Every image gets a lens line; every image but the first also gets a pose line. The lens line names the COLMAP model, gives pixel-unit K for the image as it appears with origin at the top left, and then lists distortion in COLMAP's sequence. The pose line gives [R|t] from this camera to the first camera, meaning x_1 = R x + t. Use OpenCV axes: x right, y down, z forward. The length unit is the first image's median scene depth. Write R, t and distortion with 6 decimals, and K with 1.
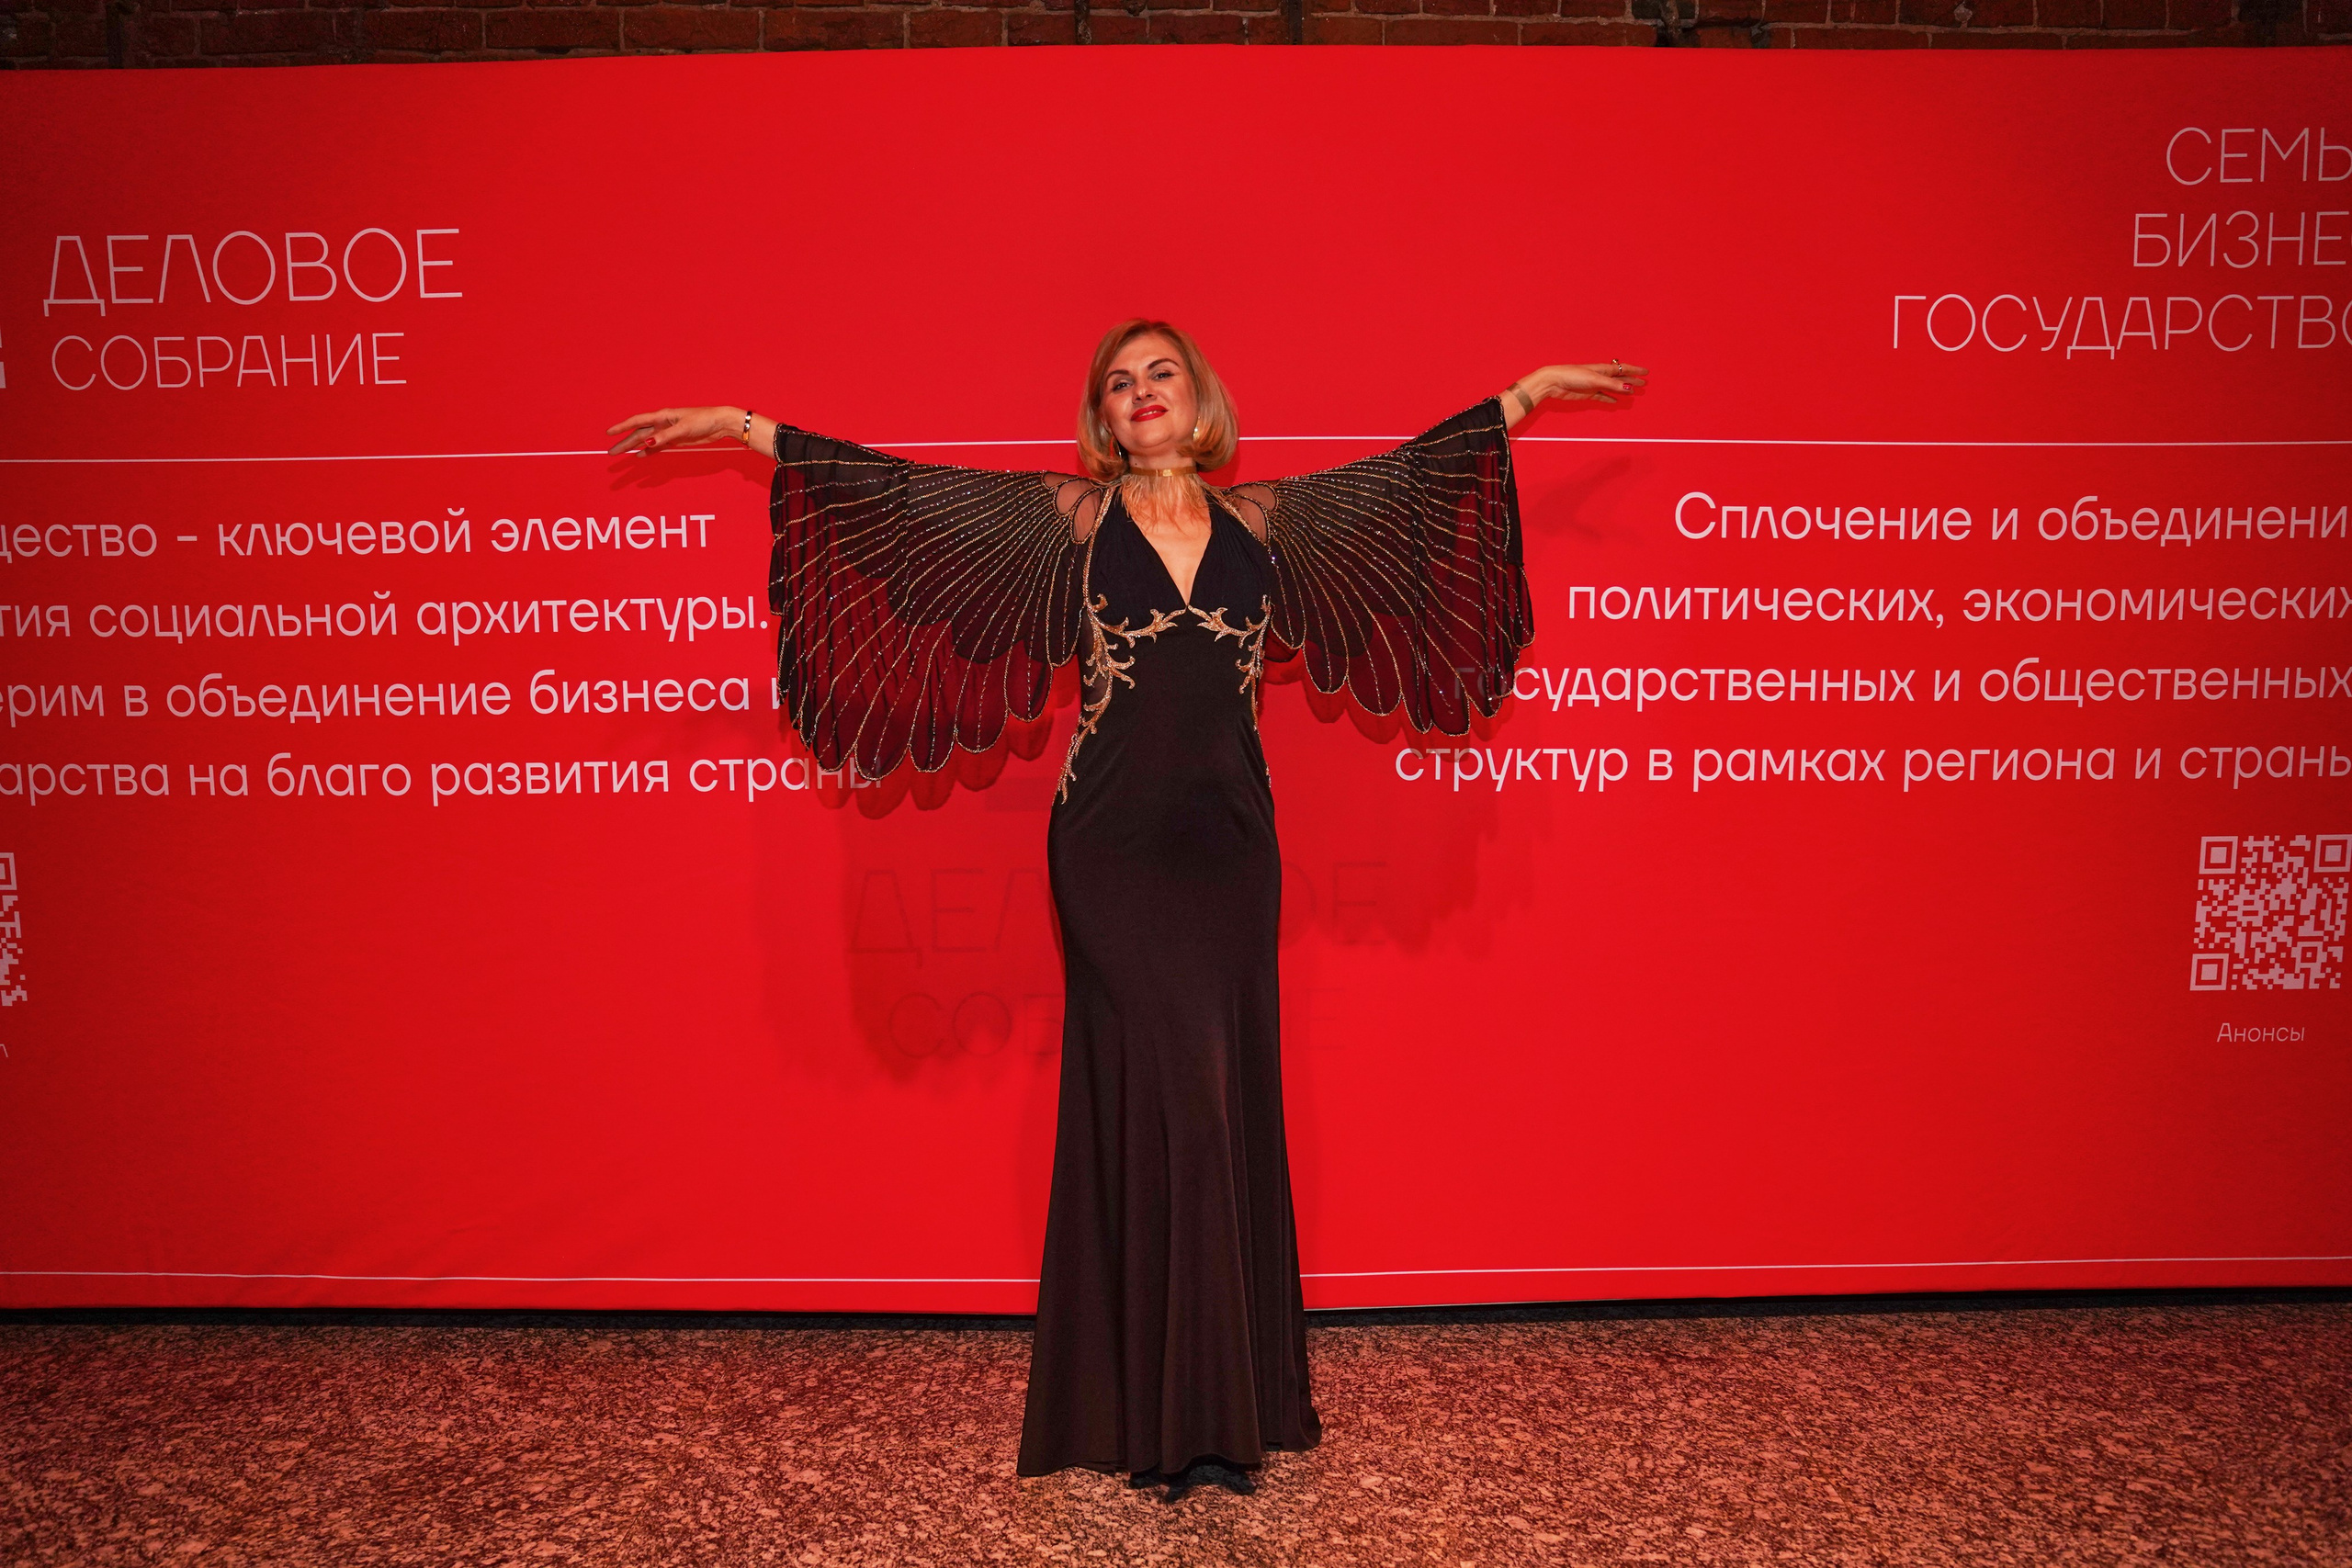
lens RADIAL K [[1925.7, 0, 1187.5], [0, 1925.7, 751.5], [0, 0, 1]] dist [-0.107859, 0.061460]
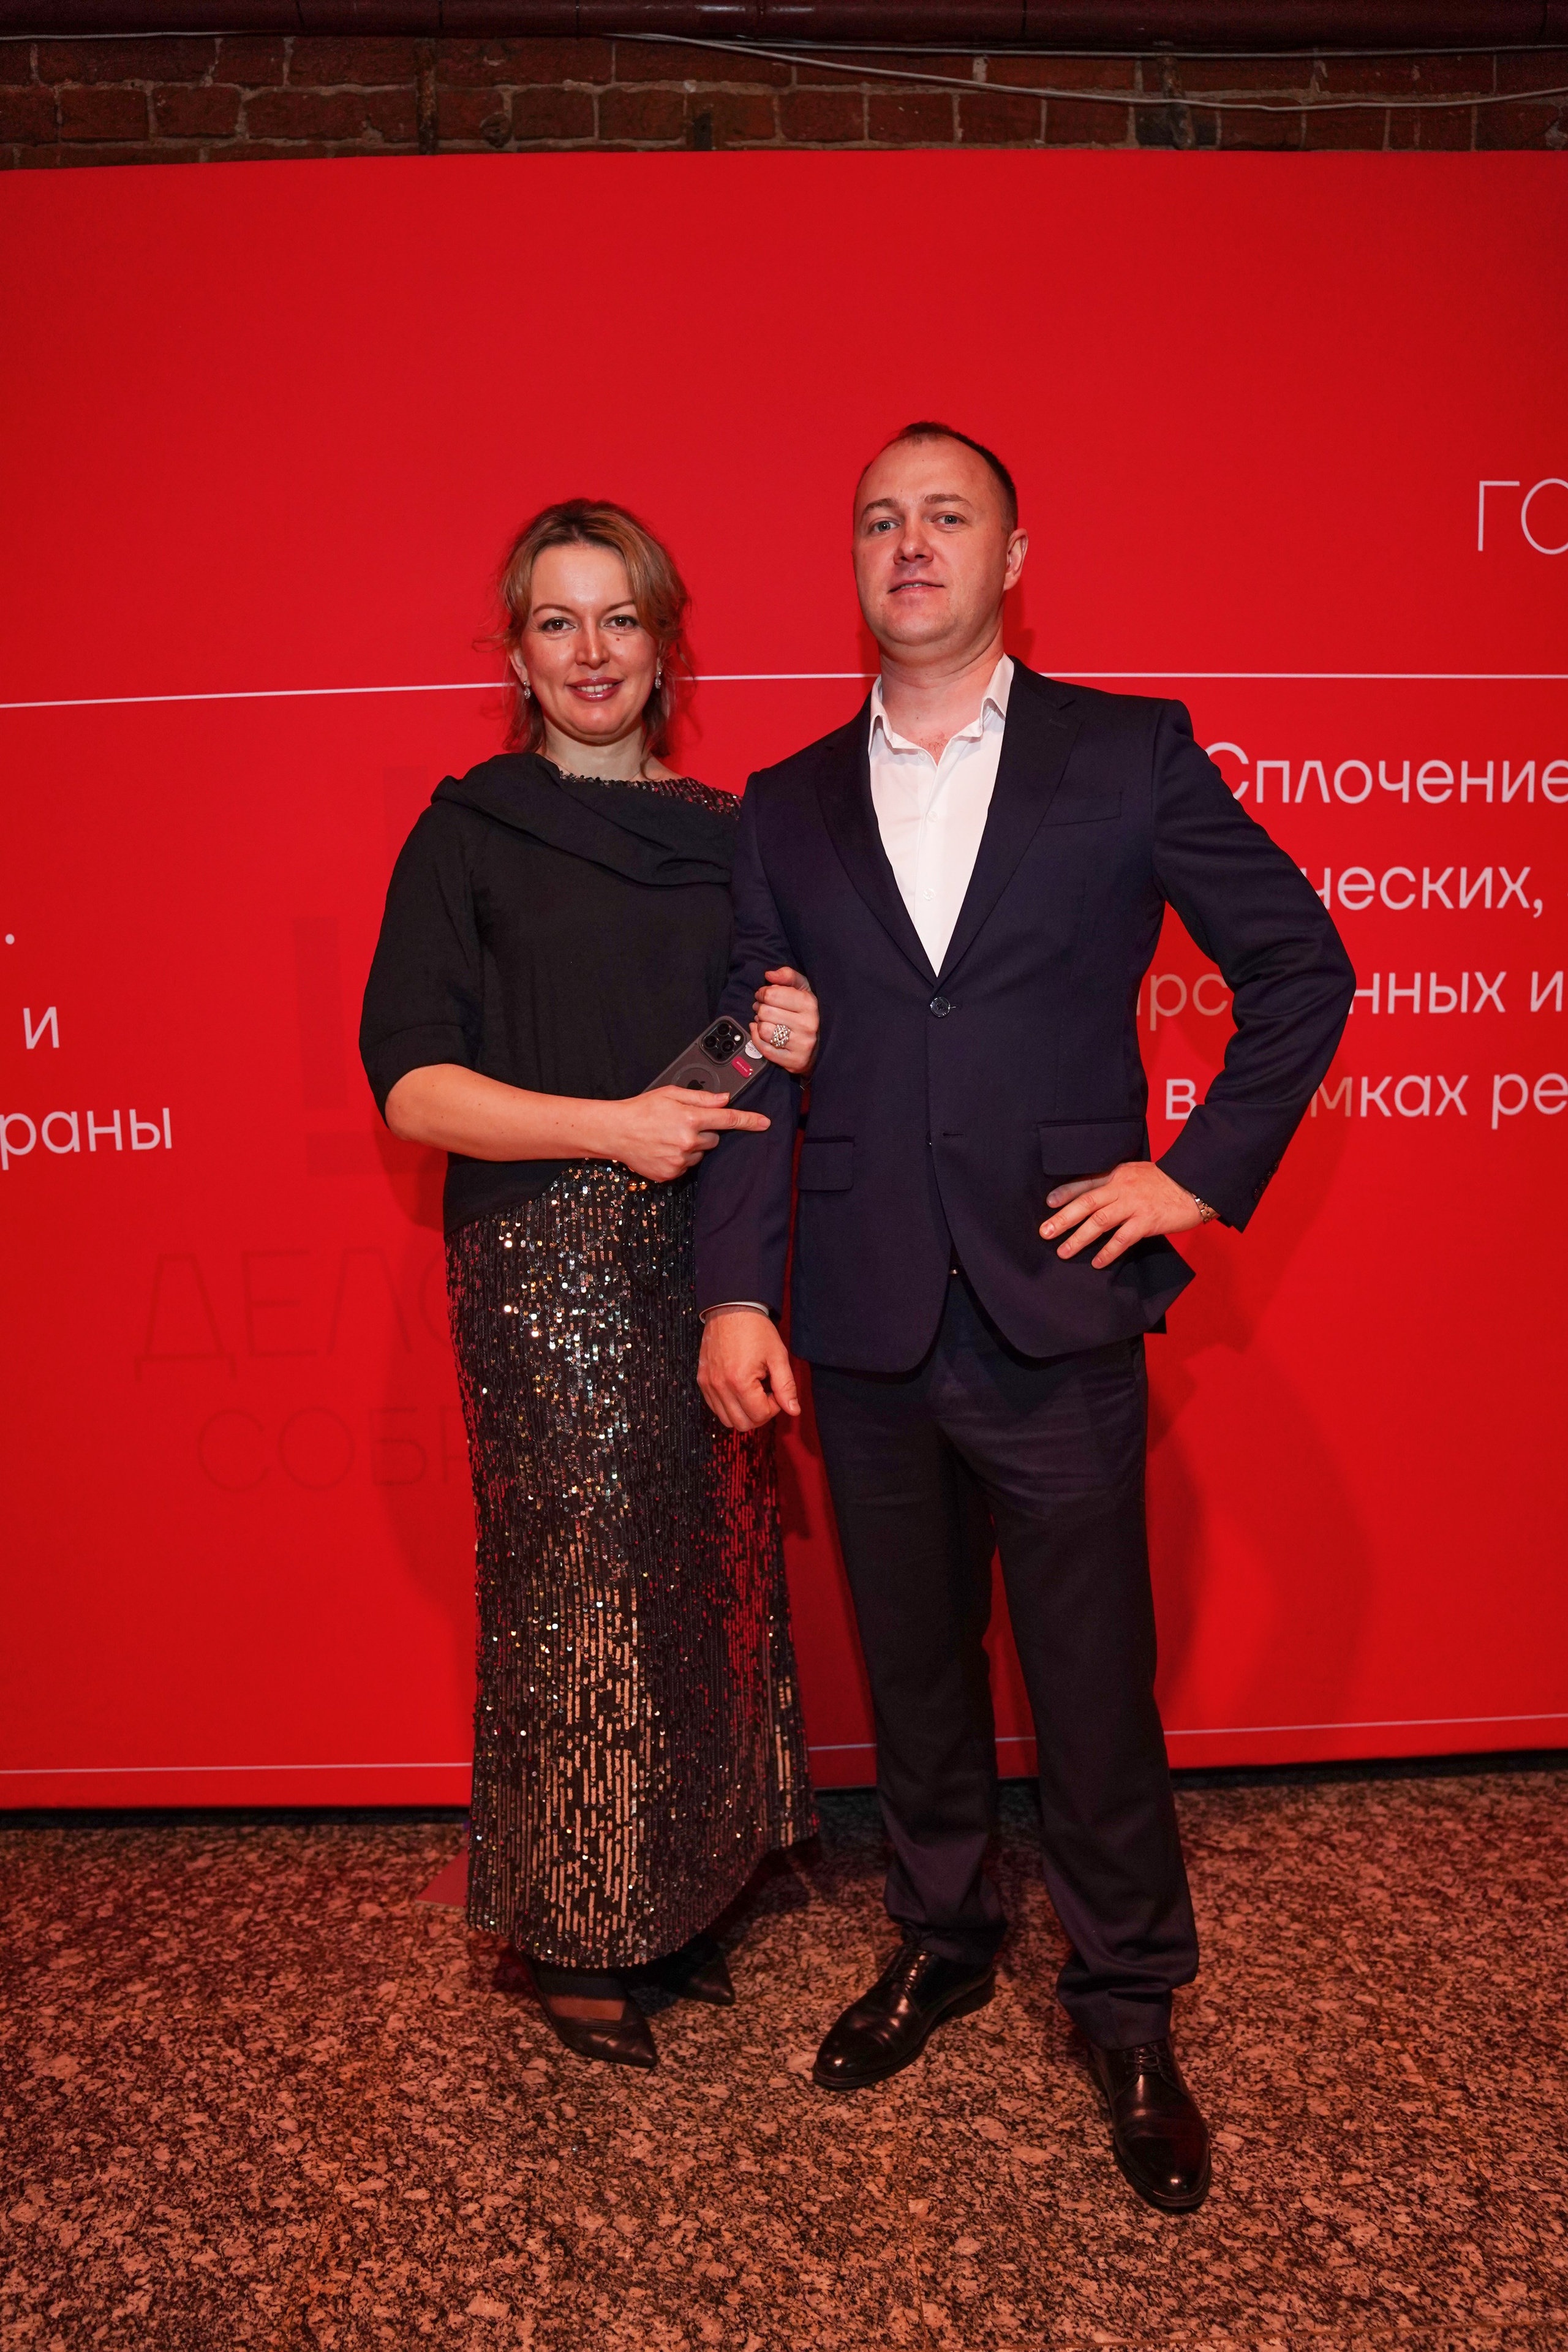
lens RADIAL K [[1925.9, 0, 772.7], [0, 1925.9, 1155.3], [0, 0, 1]] dist [-0.107859, 0.061460]
pose [[0.999598, -0.018903, 0.021127, 0.066580], [0.017917, 0.998784, 0.045925, -0.009178], [-0.021970, -0.045528, 0.998721, 0.232202]]
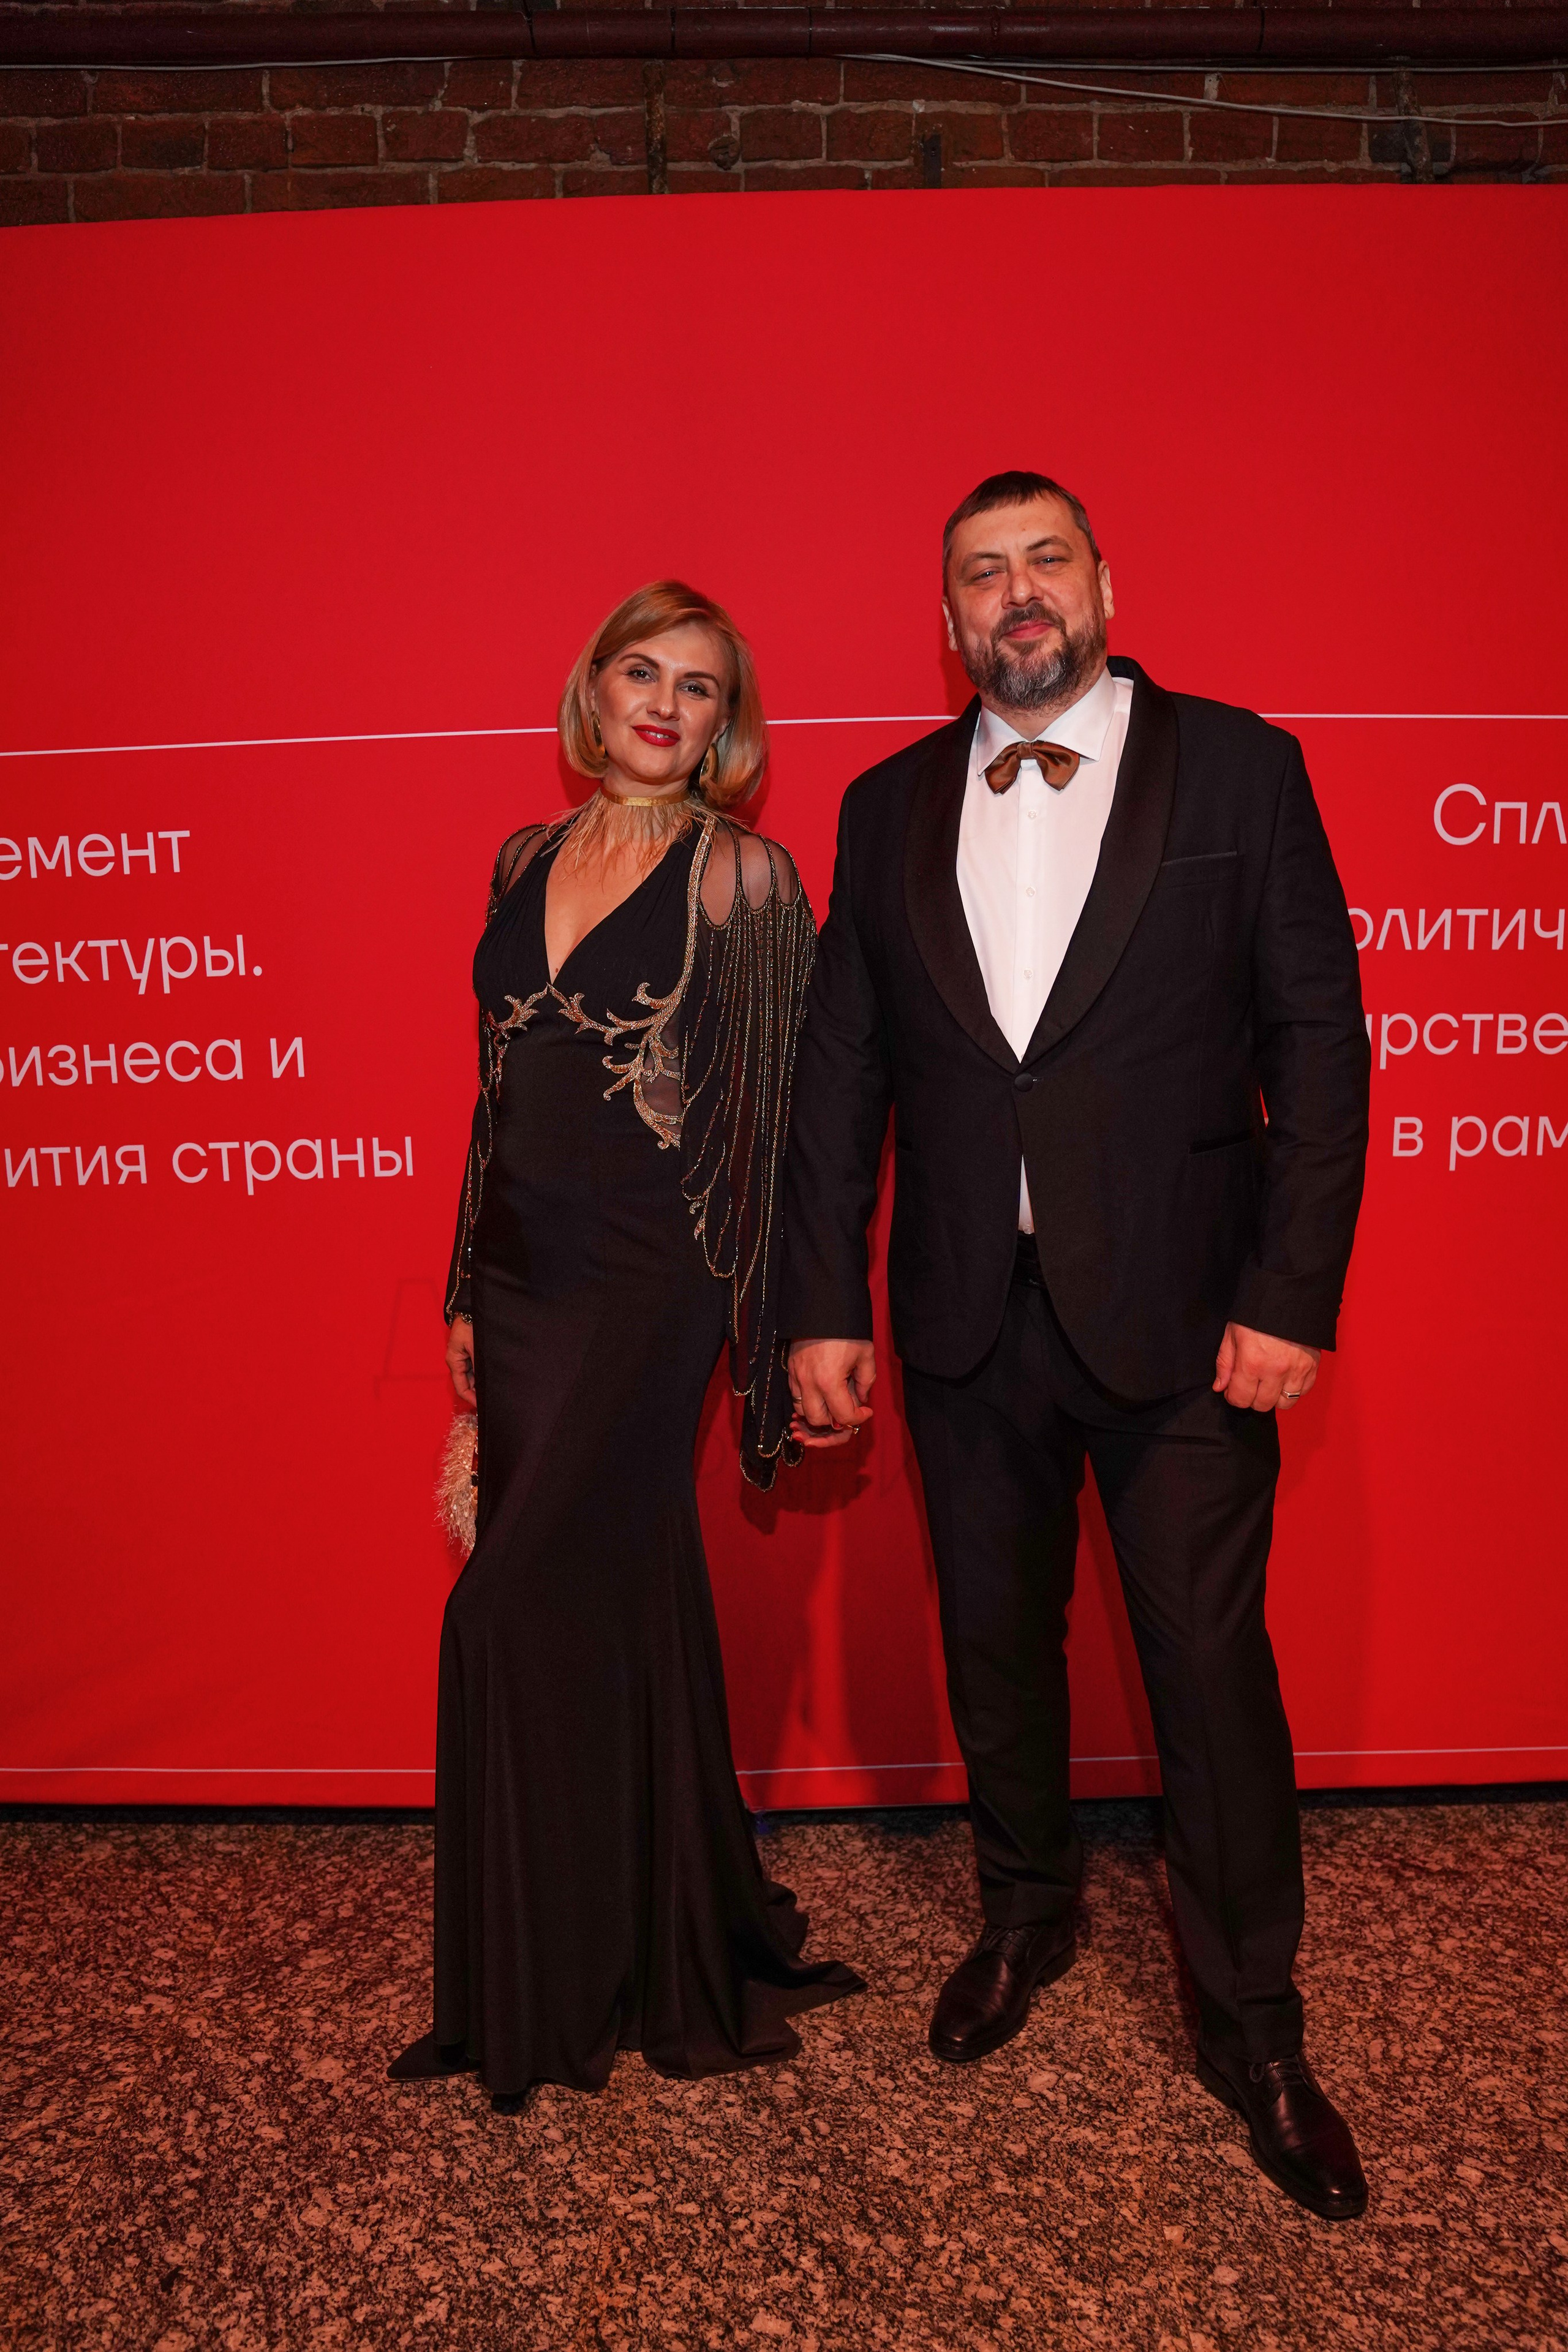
lens RADIAL K [[1925.9, 0, 768.5], [0, 1925.9, 1159.9], [0, 0, 1]] dist [-0.107859, 0.061460]
pose [[0.999602, -0.008977, -0.026732, 0.007305], [0.011043, 0.996879, 0.078171, -0.047920], [0.025947, -0.078435, 0.996582, 0.222708]]
